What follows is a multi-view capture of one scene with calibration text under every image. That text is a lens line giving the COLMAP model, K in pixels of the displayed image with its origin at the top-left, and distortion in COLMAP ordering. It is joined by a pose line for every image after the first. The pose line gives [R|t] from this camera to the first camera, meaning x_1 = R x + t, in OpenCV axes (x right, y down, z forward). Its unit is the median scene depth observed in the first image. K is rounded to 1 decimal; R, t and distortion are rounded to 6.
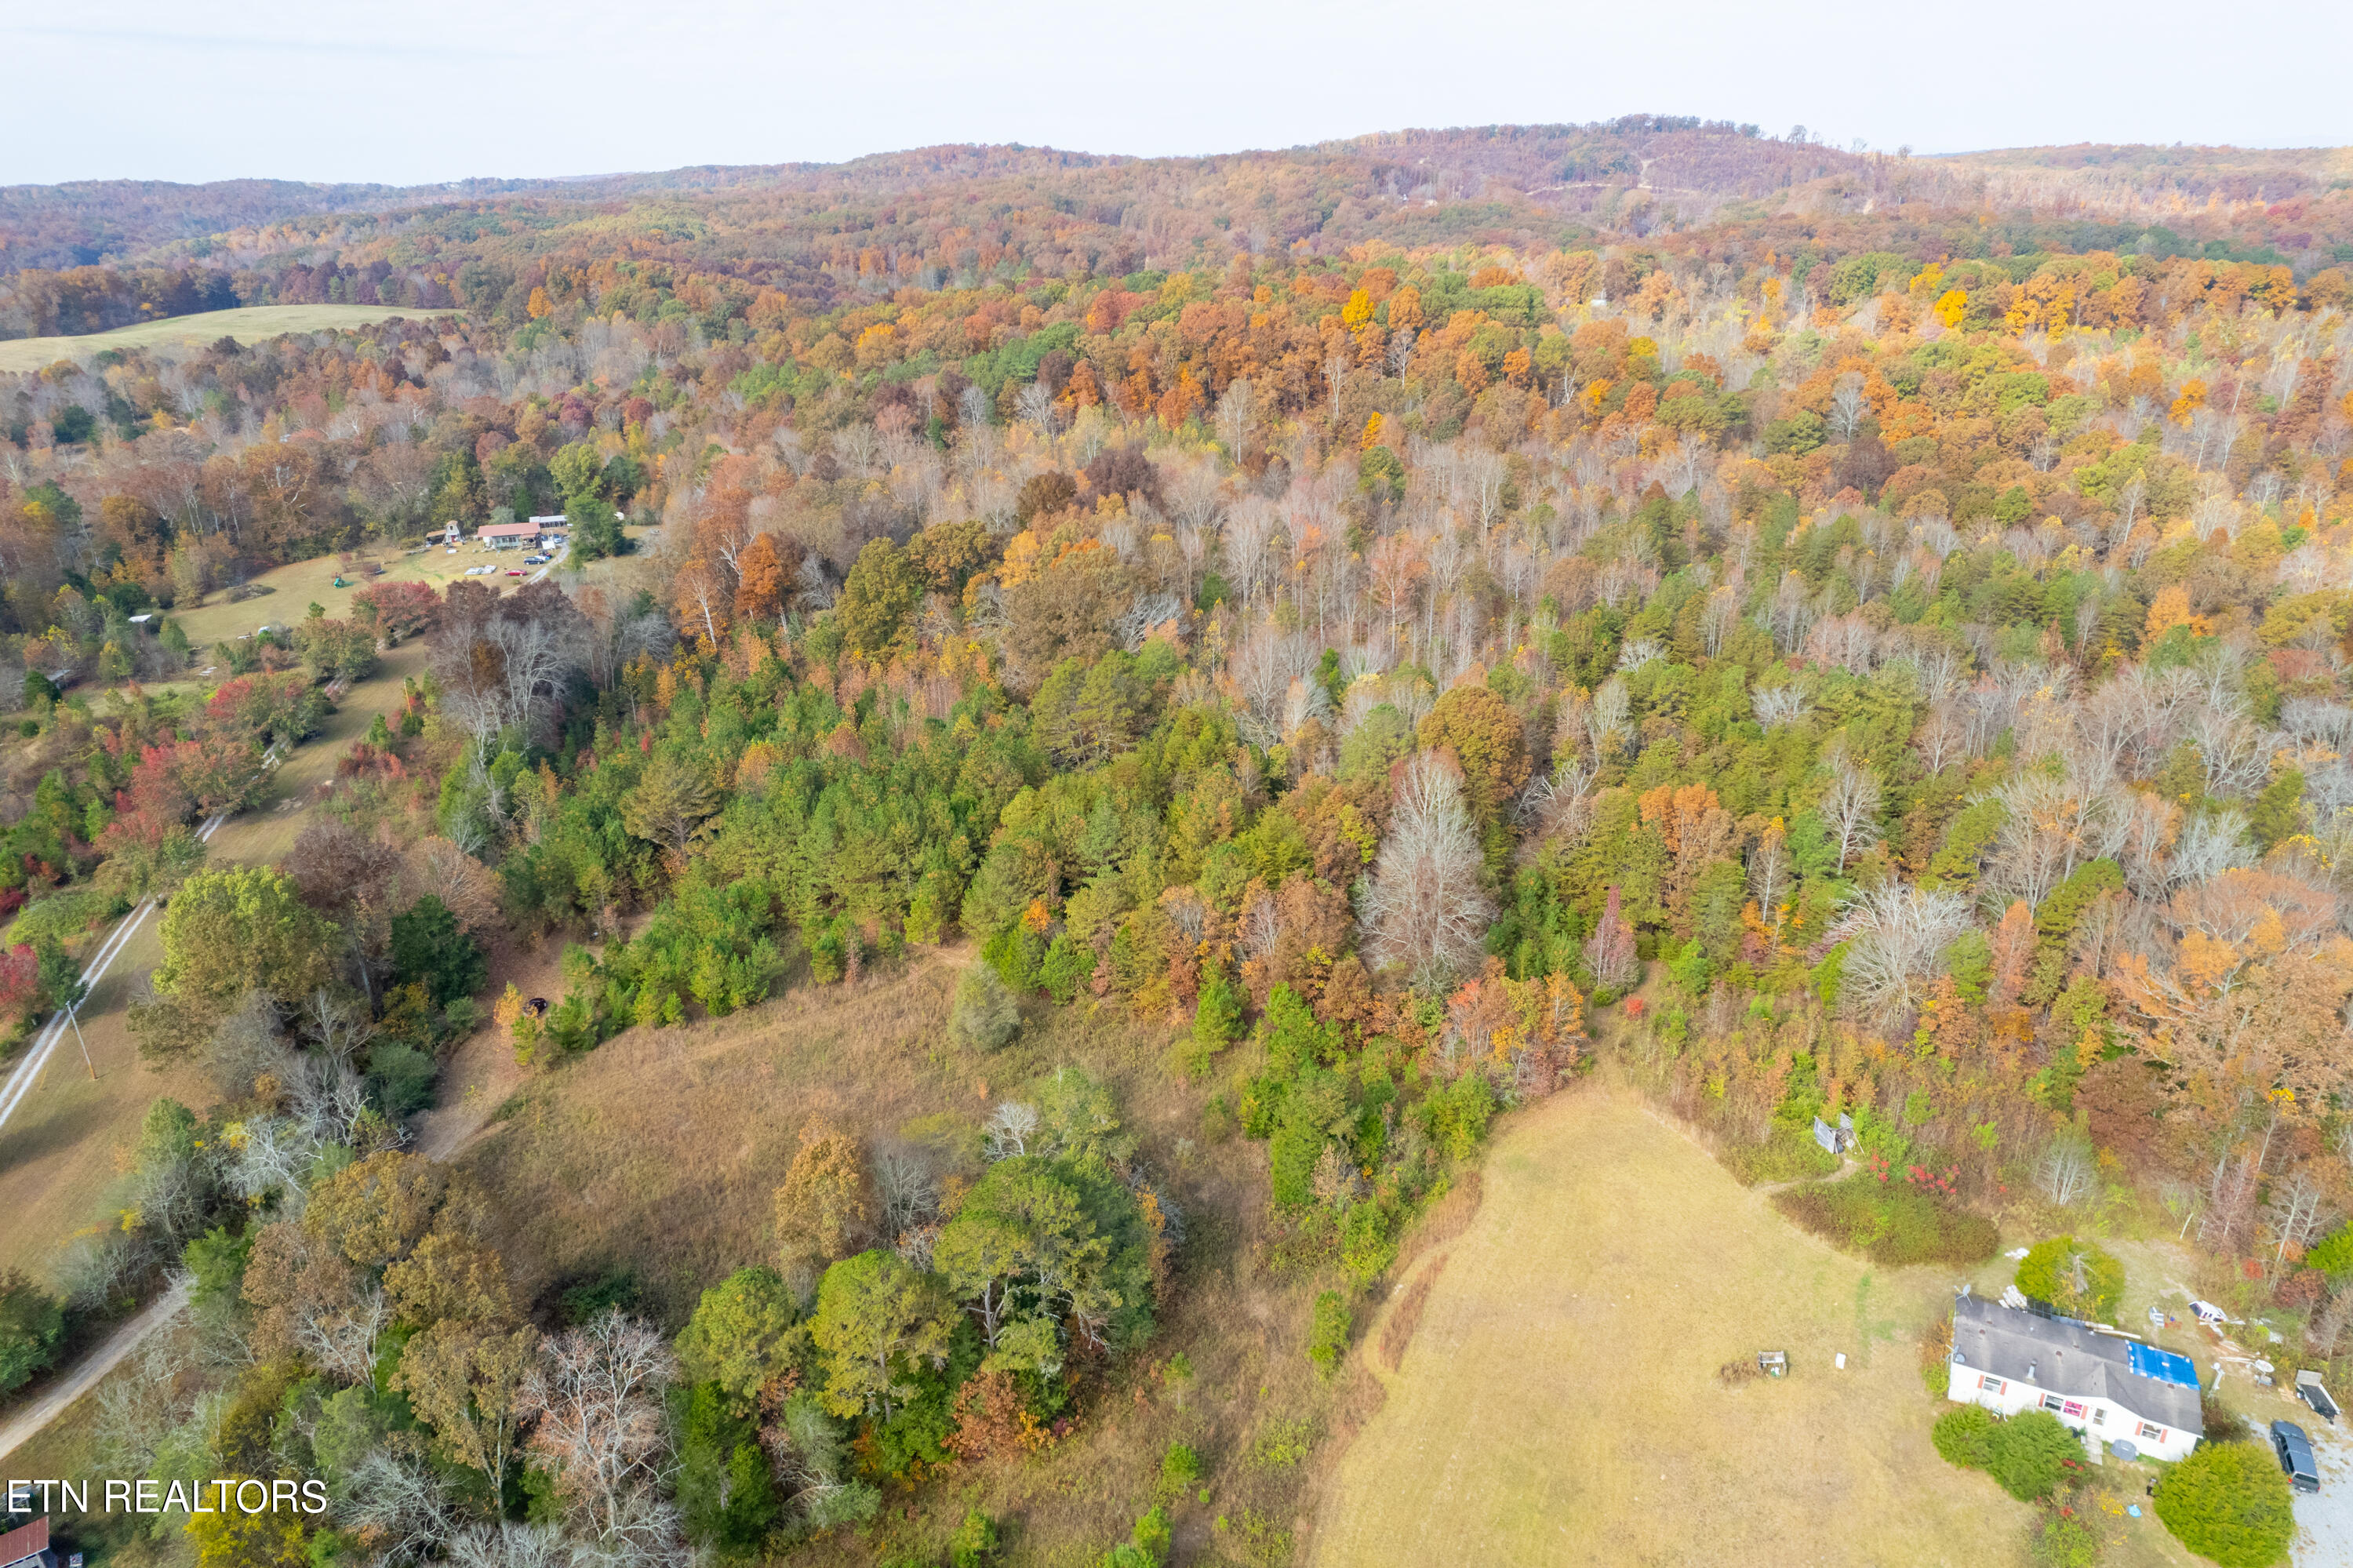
lens RADIAL K [[1502.3, 0, 1186.9], [0, 1502.3, 781.3], [0, 0, 1]] dist [-0.081595, 0.073668]
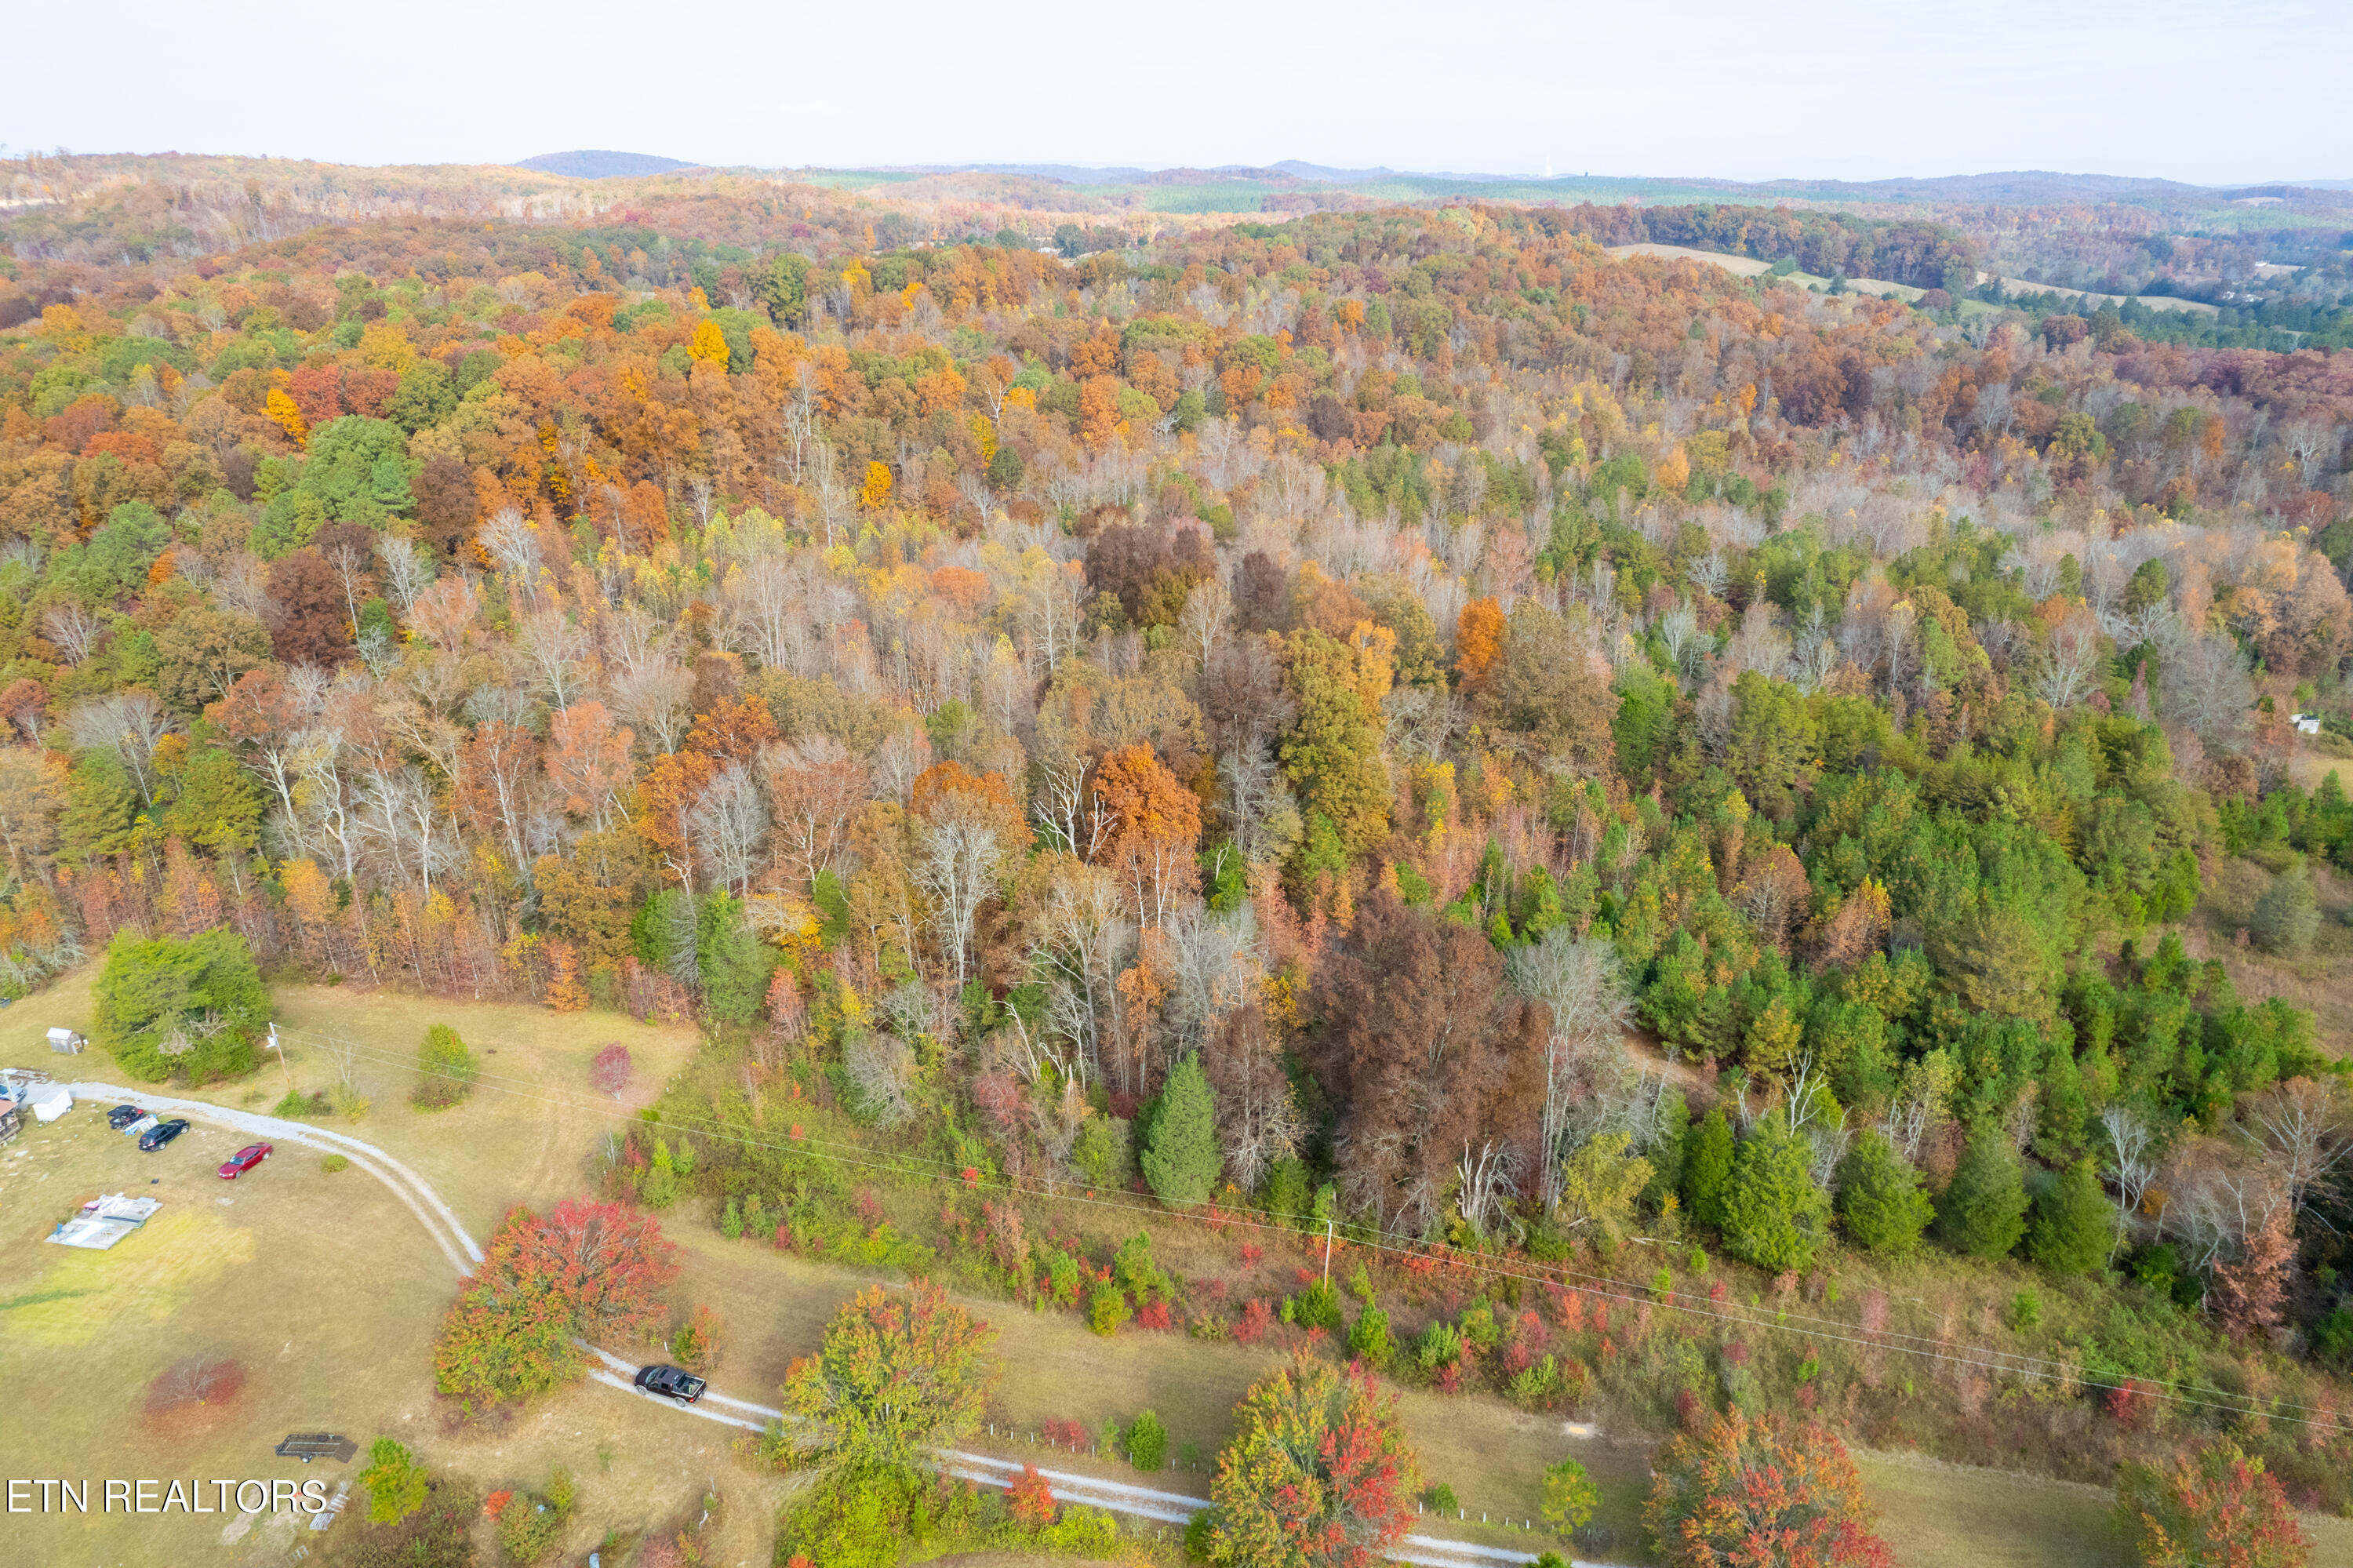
lens RADIAL K [[1502.3, 0, 1185.1], [0, 1502.3, 778.6], [0, 0, 1]] dist [-0.081595, 0.073668]
pose [[0.356797, -0.340622, 0.869869, -0.591321], [0.348895, 0.912365, 0.214155, -0.203373], [-0.866584, 0.227083, 0.444370, 0.522414]]
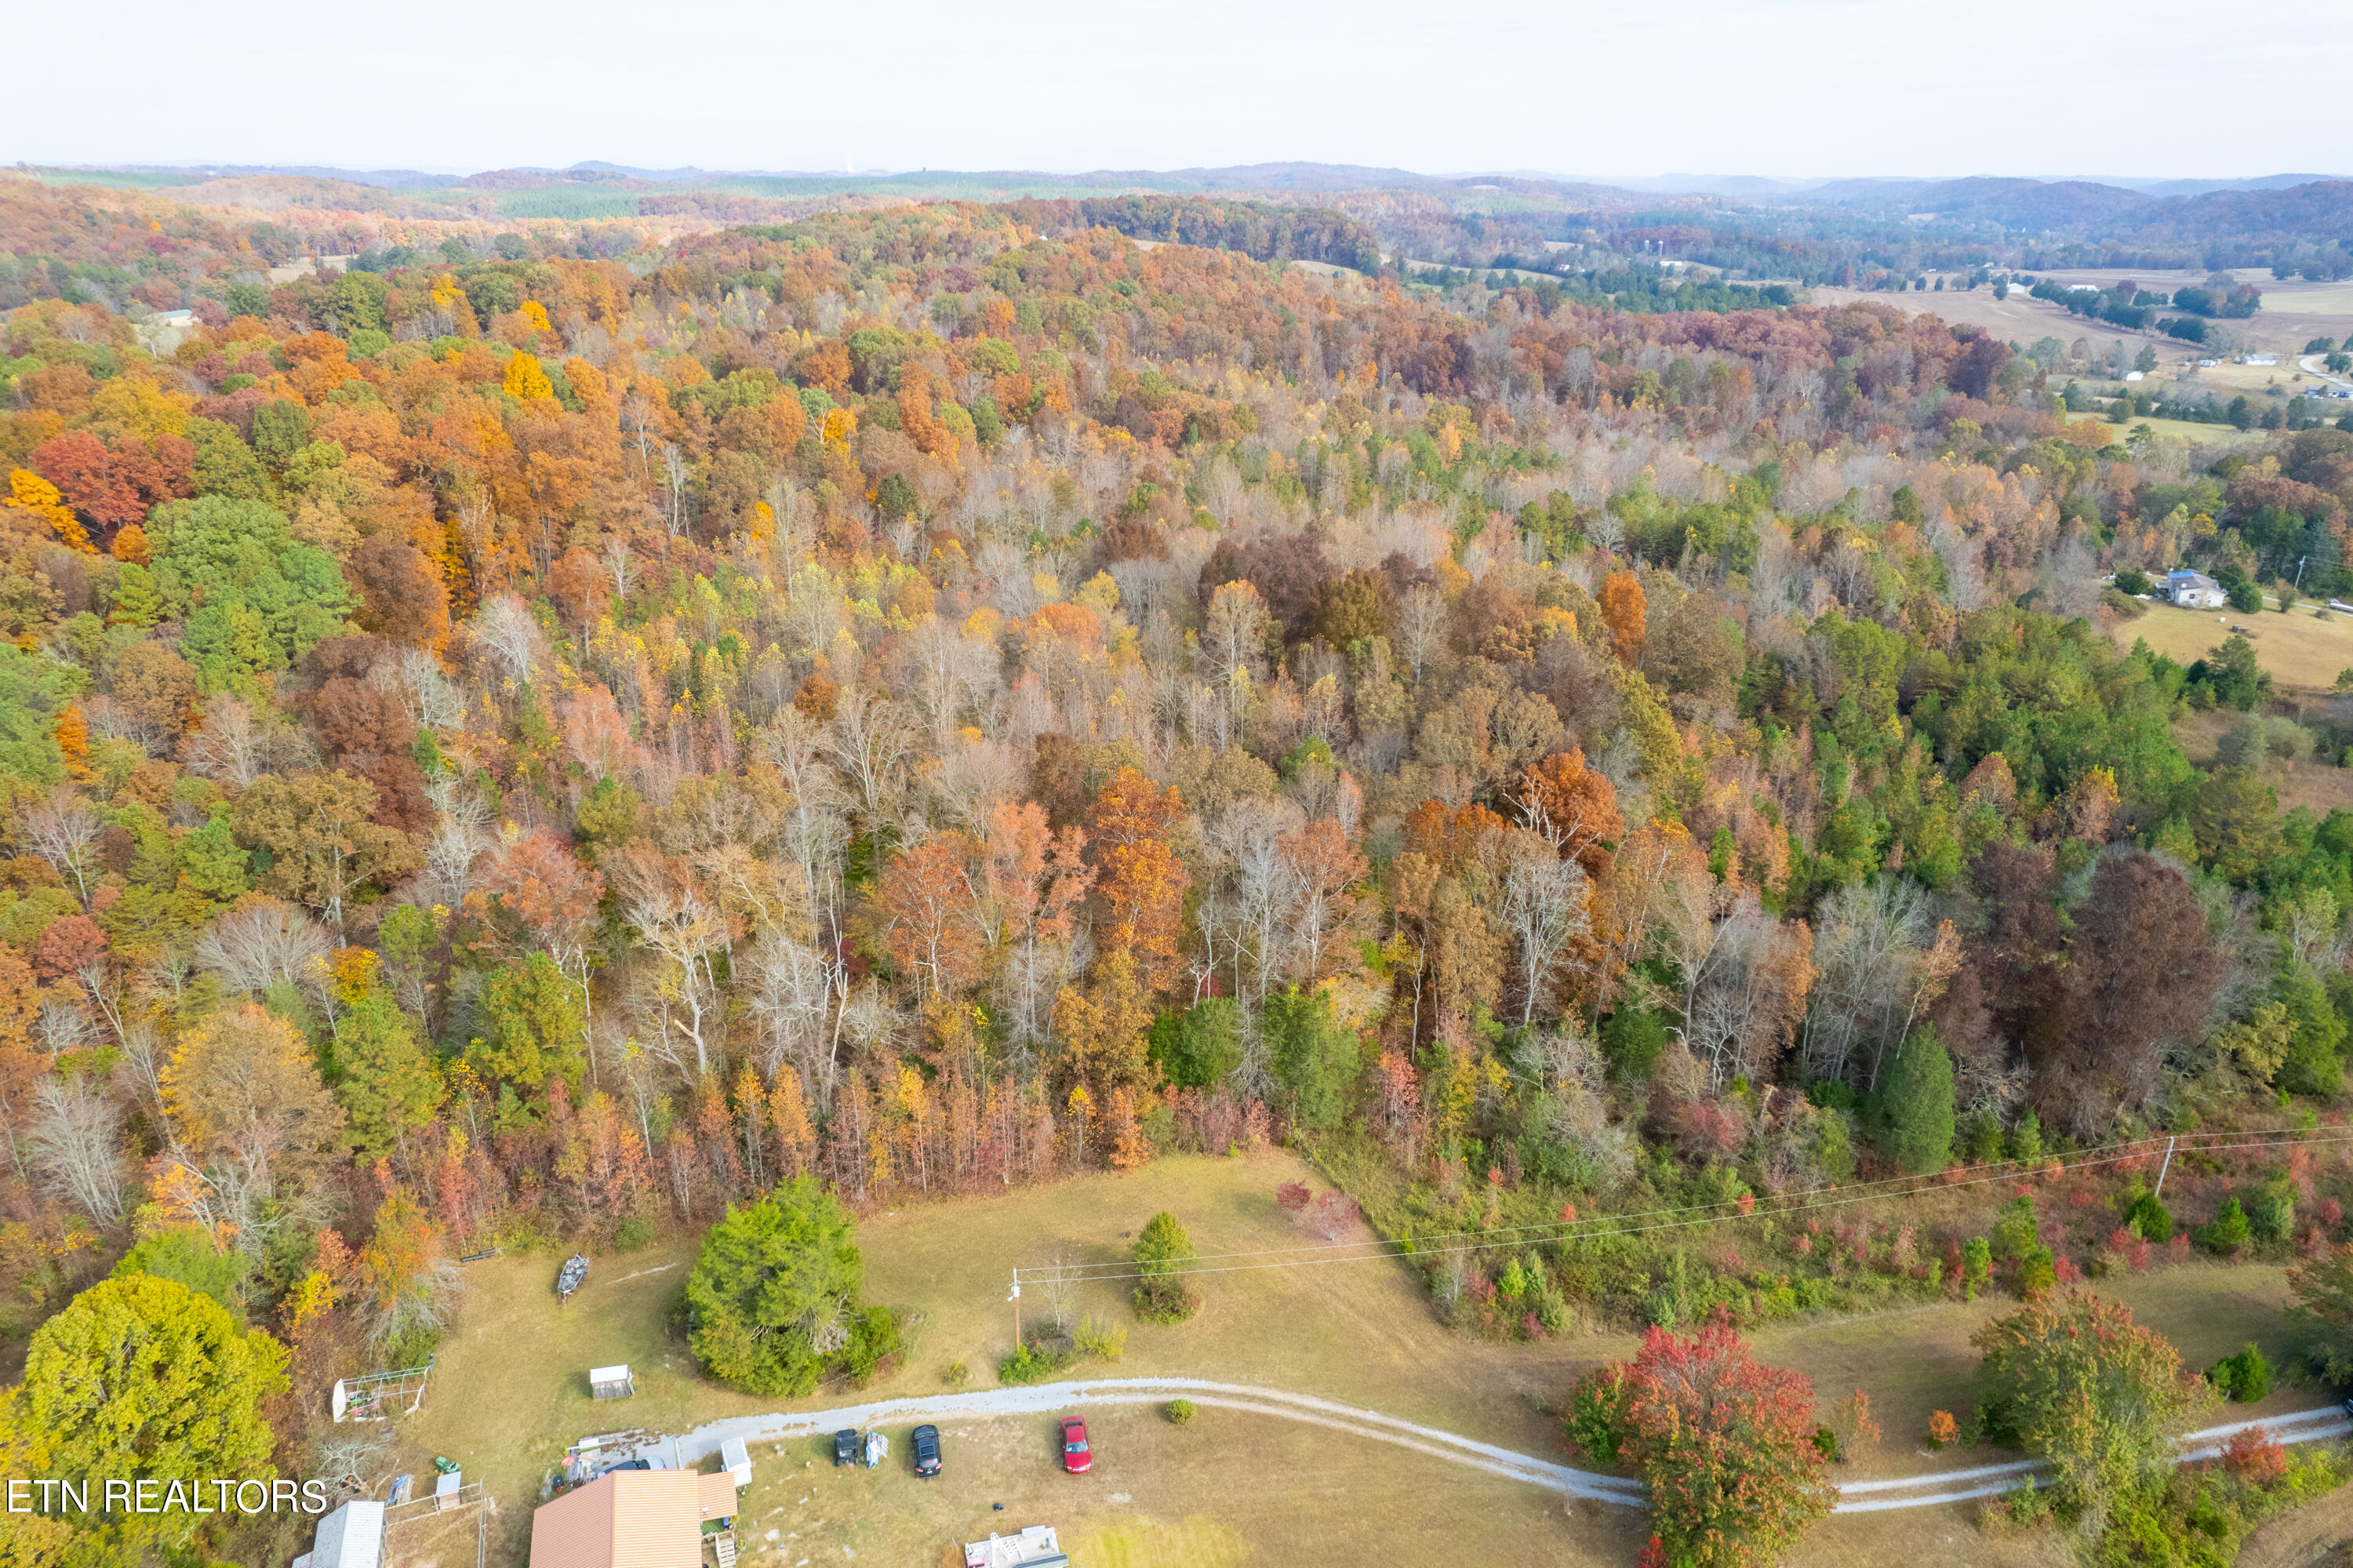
lens RADIAL K [[1502.3, 0, 1182.2], [0, 1502.3, 769.1], [0, 0, 1]] dist [-0.081595, 0.073668]
pose [[-0.068413, -0.361564, 0.929834, -0.607486], [0.378650, 0.852869, 0.359496, -0.318579], [-0.923008, 0.376676, 0.078559, 0.802194]]
